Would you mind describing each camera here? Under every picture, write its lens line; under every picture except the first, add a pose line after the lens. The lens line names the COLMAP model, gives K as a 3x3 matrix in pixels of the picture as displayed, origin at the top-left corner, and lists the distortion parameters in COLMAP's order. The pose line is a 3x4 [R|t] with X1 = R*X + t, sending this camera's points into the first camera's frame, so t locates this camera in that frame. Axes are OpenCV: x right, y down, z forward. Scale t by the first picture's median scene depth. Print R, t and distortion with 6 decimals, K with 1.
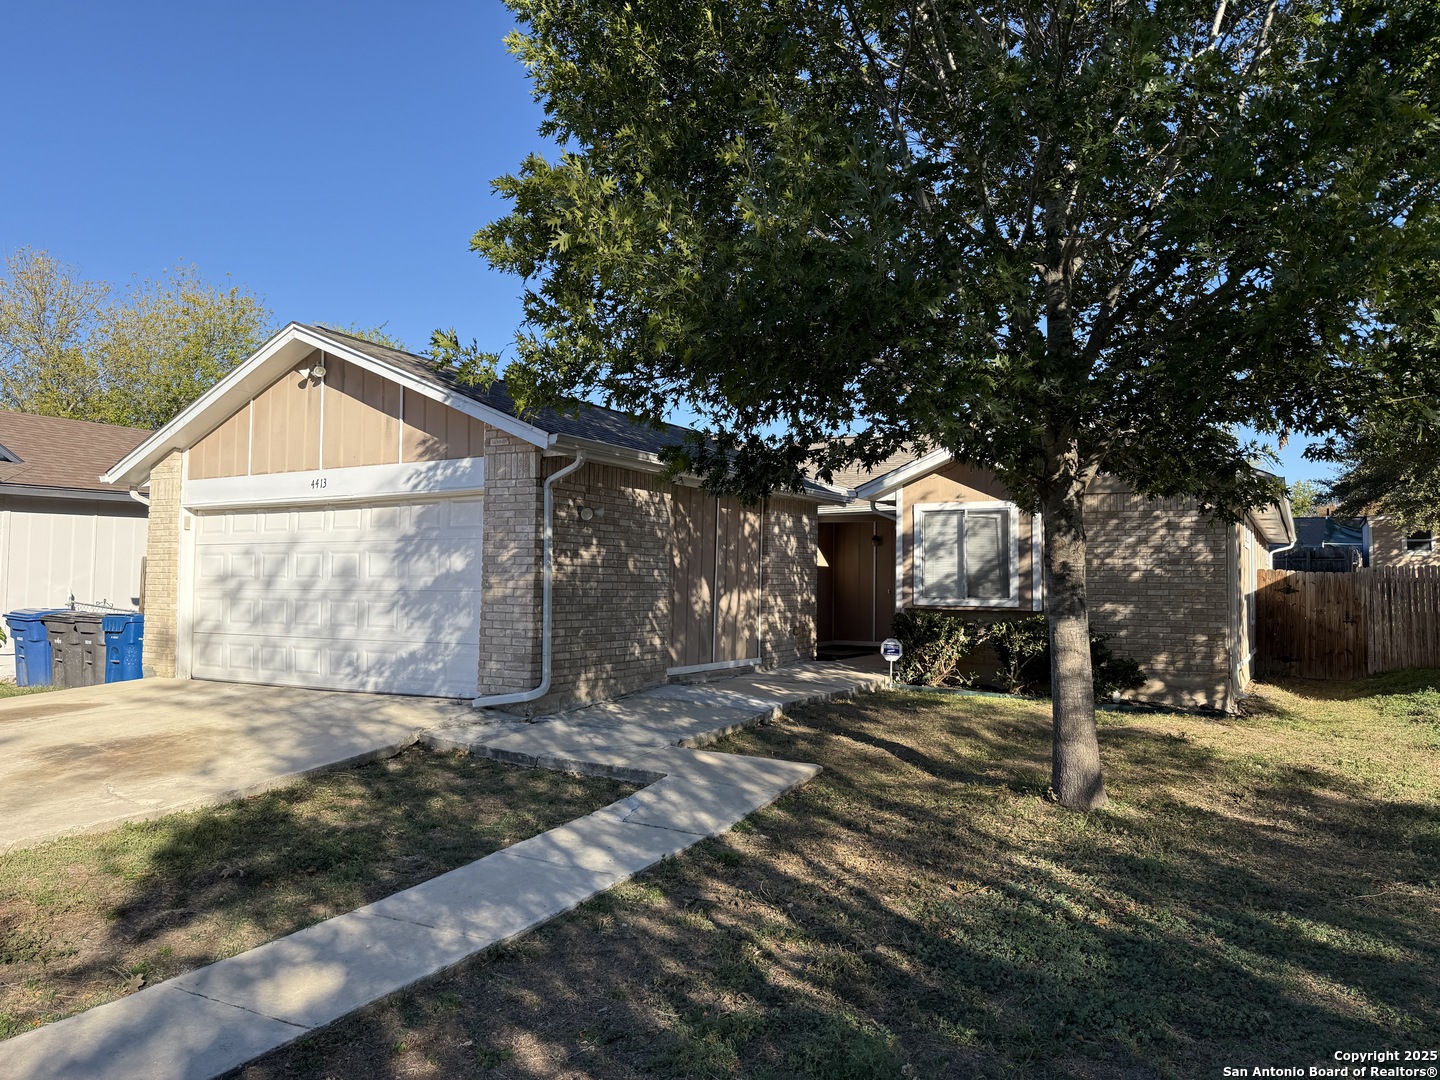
lens RADIAL K [[1010.7, 0, 734.3], [0, 1010.7, 496.3], [0, 0, 1]] dist [0.059398, -0.069505]
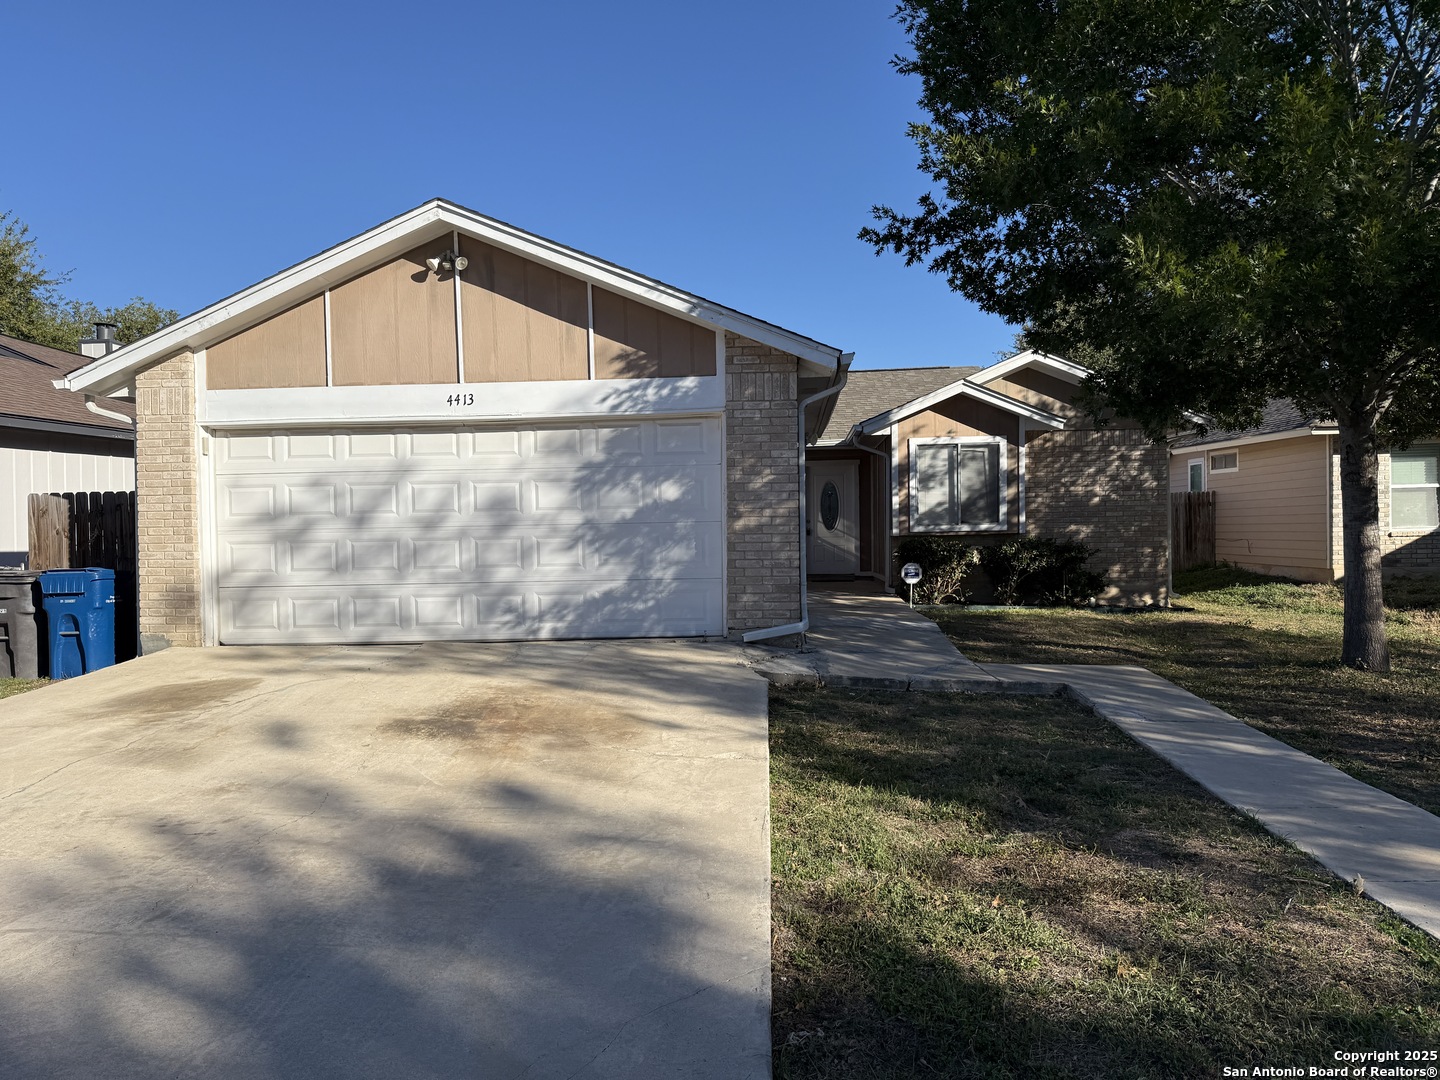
lens RADIAL K [[1010.7, 0, 710.5], [0, 1010.7, 530.1], [0, 0, 1]] dist [0.059398, -0.069505]
pose [[0.897965, -0.024827, 0.439366, -0.580998], [-0.013605, 0.996364, 0.084107, 0.020616], [-0.439857, -0.081503, 0.894362, 0.150282]]
